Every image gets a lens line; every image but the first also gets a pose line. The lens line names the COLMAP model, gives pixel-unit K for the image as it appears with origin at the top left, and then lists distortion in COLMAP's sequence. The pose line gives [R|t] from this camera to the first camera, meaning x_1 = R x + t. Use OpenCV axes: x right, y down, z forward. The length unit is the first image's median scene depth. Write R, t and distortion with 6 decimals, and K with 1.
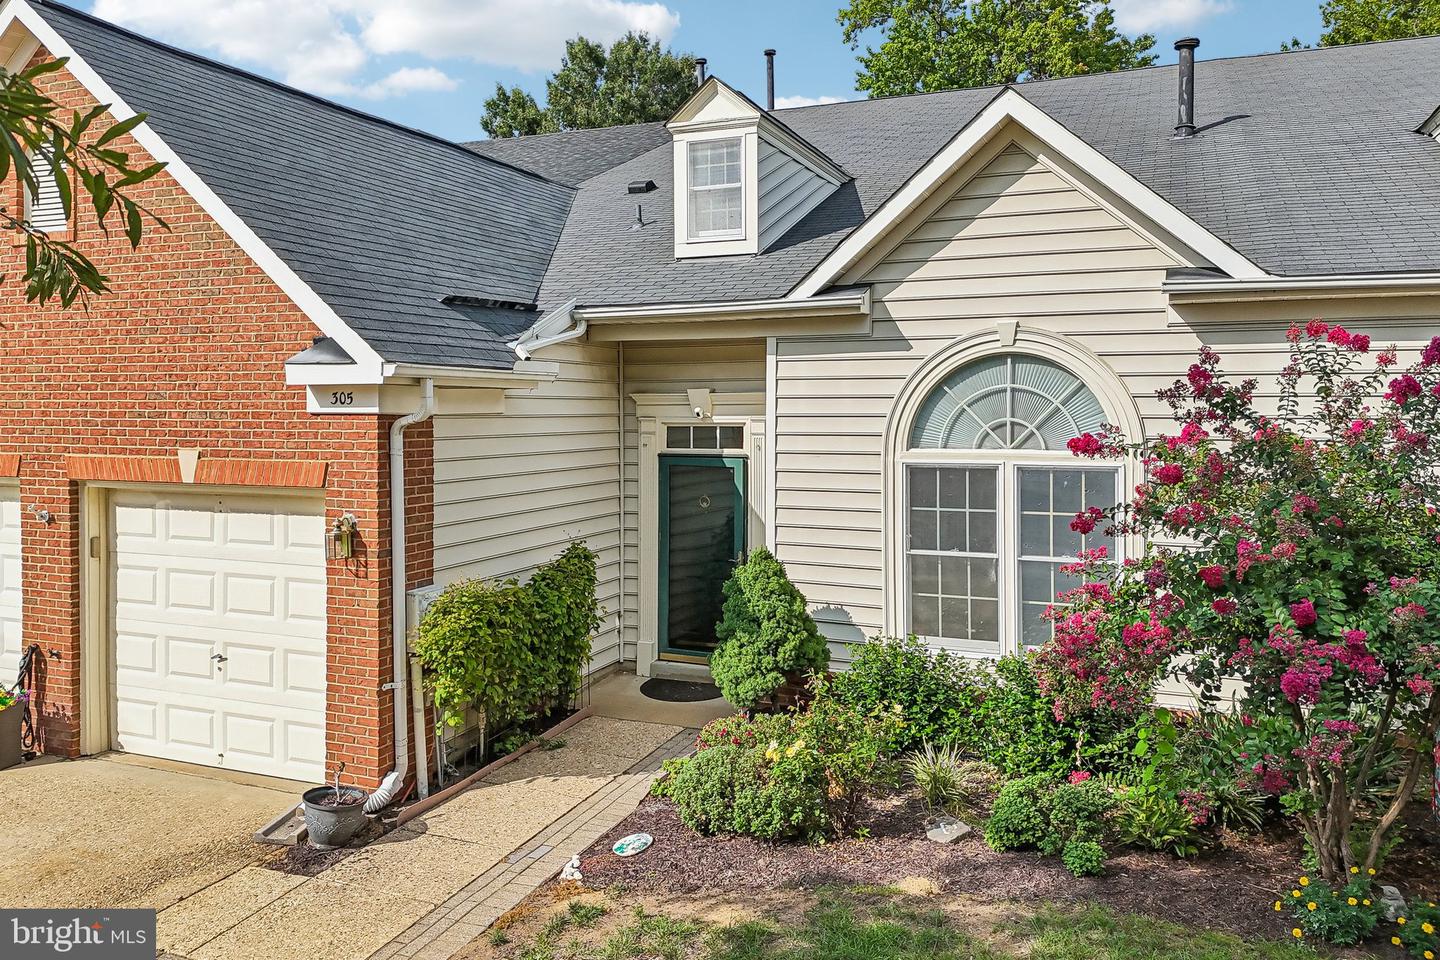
lens RADIAL K [[1072.8, 0, 717.5], [0, 1072.8, 474.7], [0, 0, 1]] dist [0.051982, -0.044157]
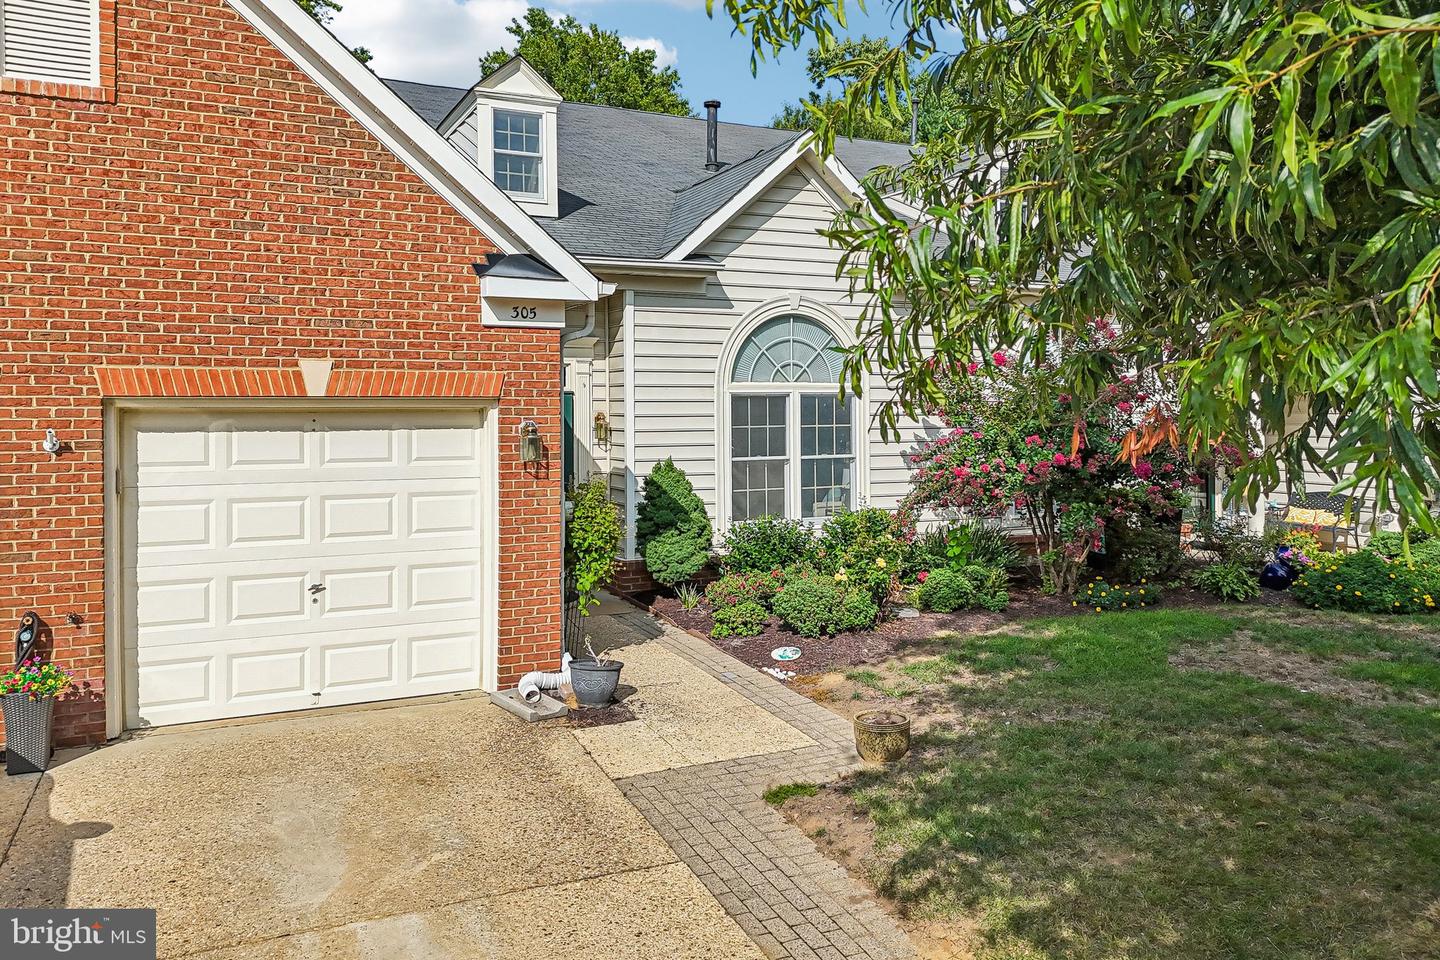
lens RADIAL K [[1072.8, 0, 715.4], [0, 1072.8, 481.4], [0, 0, 1]] dist [0.051982, -0.044157]
pose [[0.675154, -0.052129, 0.735832, -0.874018], [0.049532, 0.998452, 0.025287, 0.068558], [-0.736012, 0.019375, 0.676692, 0.116088]]
